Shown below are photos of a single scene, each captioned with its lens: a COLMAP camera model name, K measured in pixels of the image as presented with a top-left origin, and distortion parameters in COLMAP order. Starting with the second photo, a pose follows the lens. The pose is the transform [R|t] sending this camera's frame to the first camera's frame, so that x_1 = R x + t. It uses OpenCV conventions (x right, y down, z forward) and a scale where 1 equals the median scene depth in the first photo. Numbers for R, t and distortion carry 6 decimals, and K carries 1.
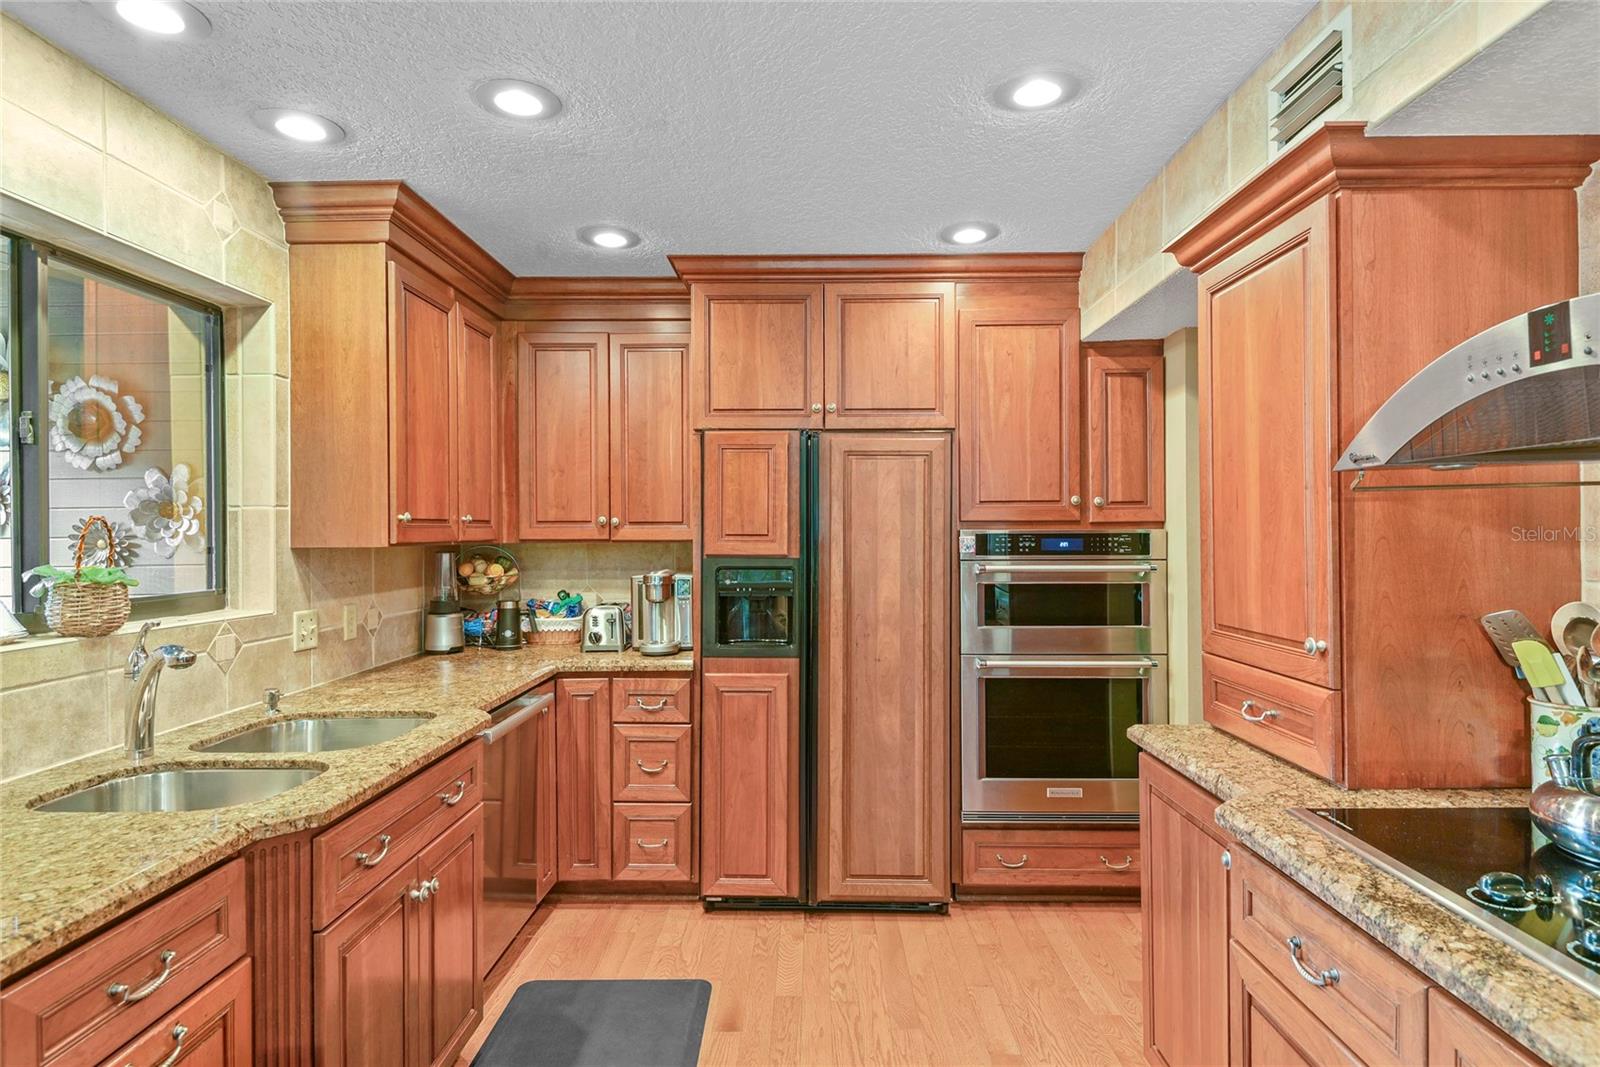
lens RADIAL K [[860.2, 0, 805.0], [0, 860.2, 529.5], [0, 0, 1]] dist [0.040714, -0.033725]
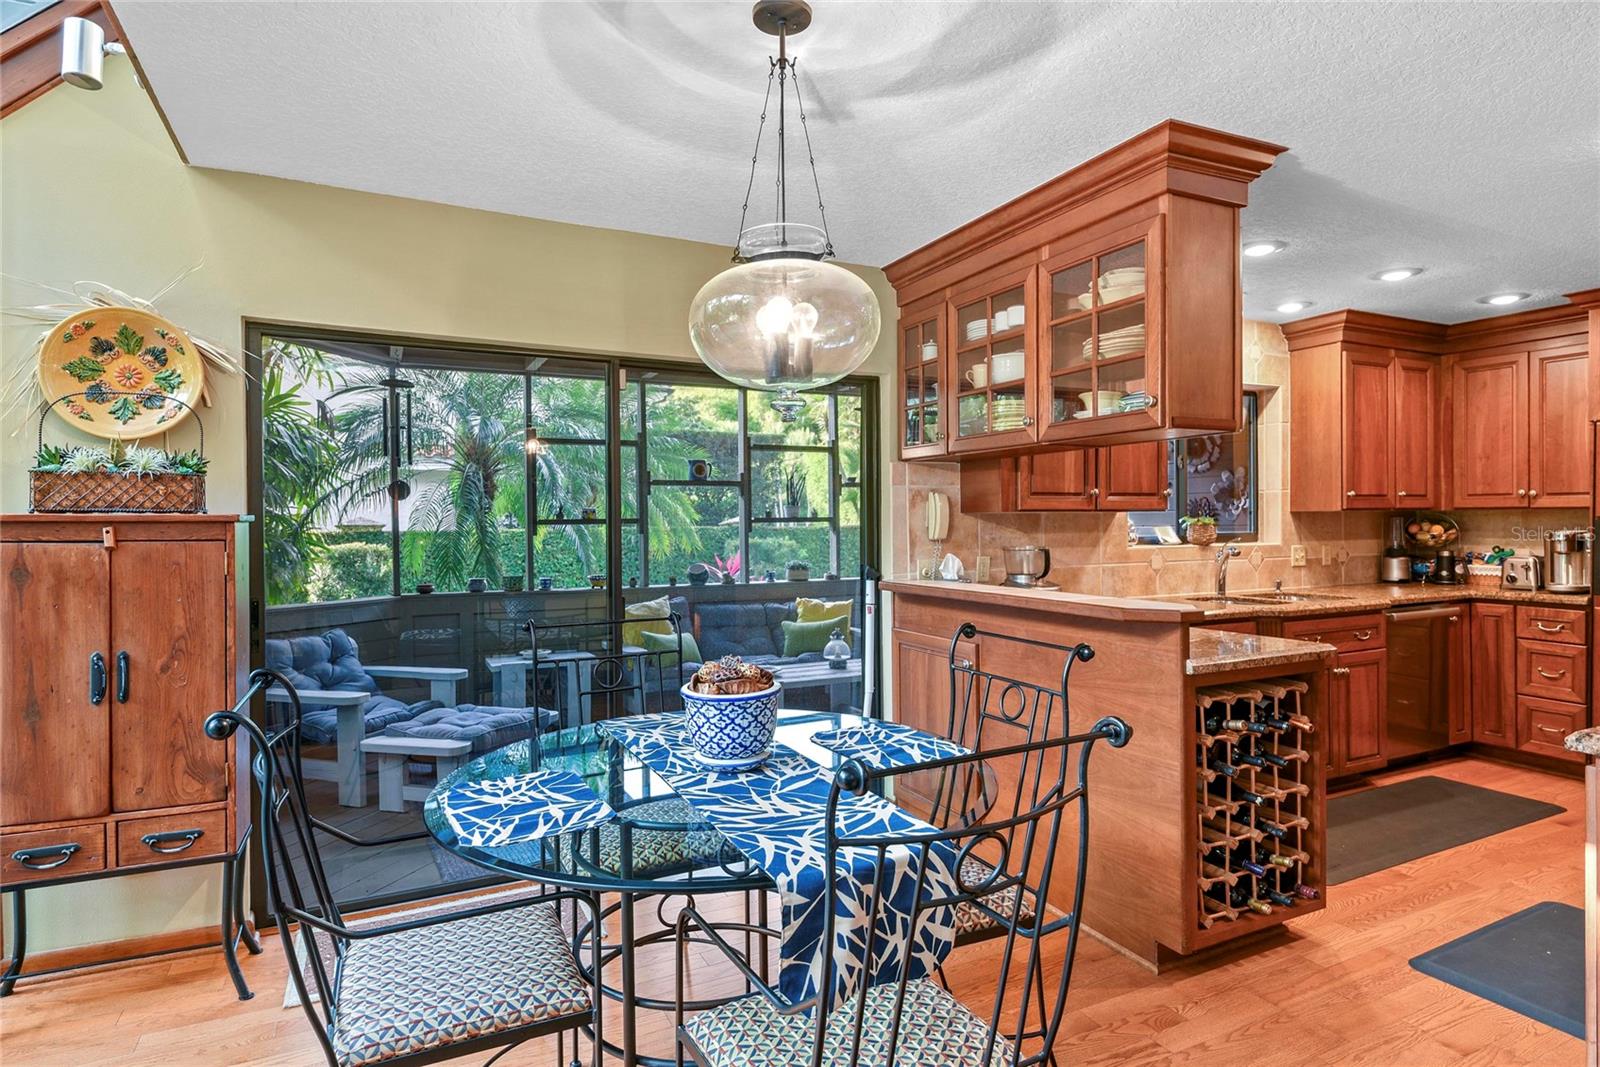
lens RADIAL K [[860.2, 0, 805.0], [0, 860.2, 529.5], [0, 0, 1]] dist [0.040714, -0.033725]
pose [[0.457691, 0.010529, -0.889049, 0.498128], [0.008441, 0.999833, 0.016187, 0.016628], [0.889071, -0.014913, 0.457526, -0.662371]]
